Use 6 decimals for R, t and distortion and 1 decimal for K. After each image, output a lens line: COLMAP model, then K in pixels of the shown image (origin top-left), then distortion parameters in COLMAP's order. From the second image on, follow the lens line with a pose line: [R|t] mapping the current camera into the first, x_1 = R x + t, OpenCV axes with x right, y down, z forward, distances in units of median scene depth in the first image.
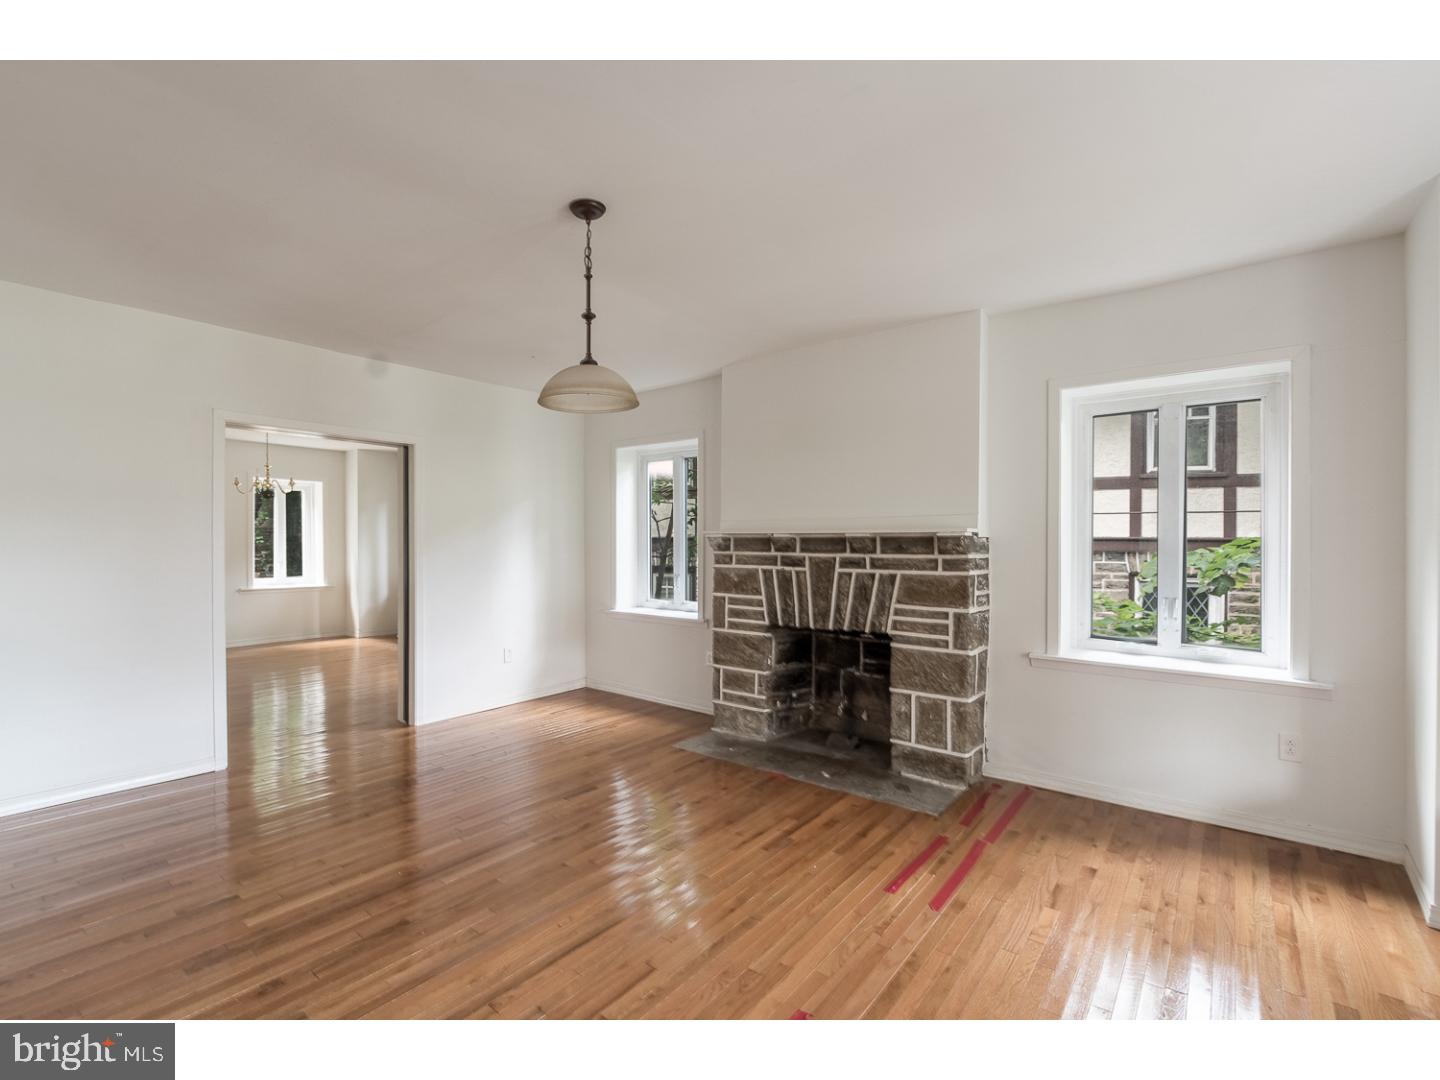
lens RADIAL K [[668.1, 0, 701.9], [0, 668.1, 549.3], [0, 0, 1]] dist [-0.003181, 0.000634]
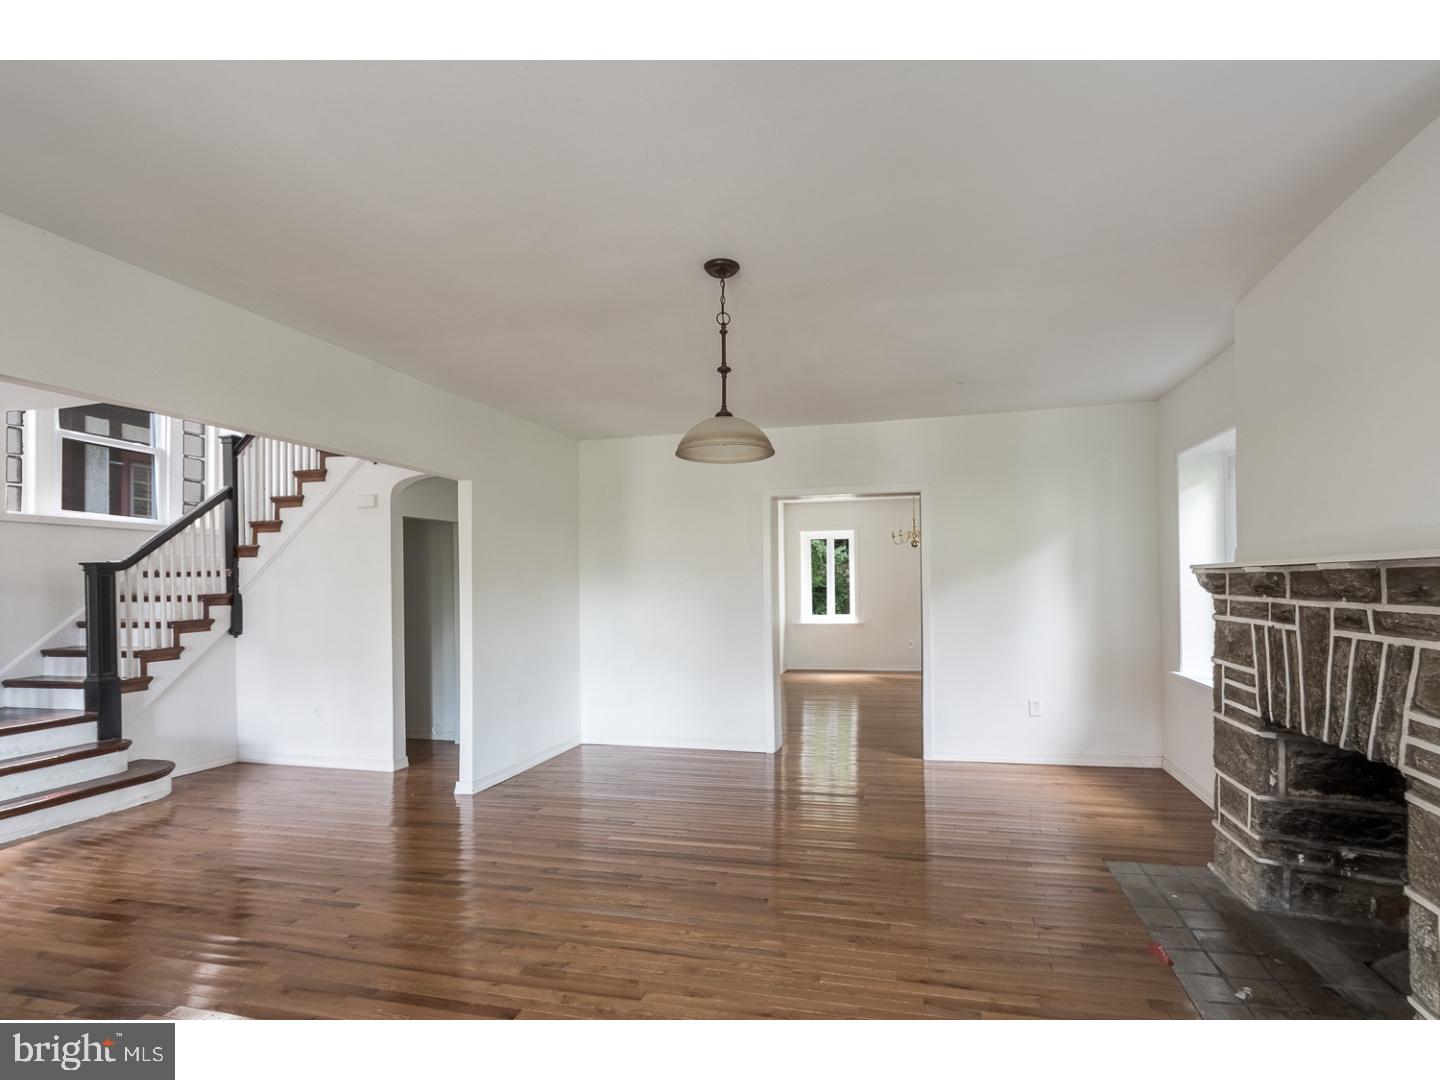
lens RADIAL K [[668.1, 0, 782.7], [0, 668.1, 587.1], [0, 0, 1]] dist [-0.003181, 0.000634]
pose [[0.453467, -0.006855, -0.891246, 0.452773], [0.006516, 0.999969, -0.004376, -0.004866], [0.891249, -0.003823, 0.453498, 0.355877]]
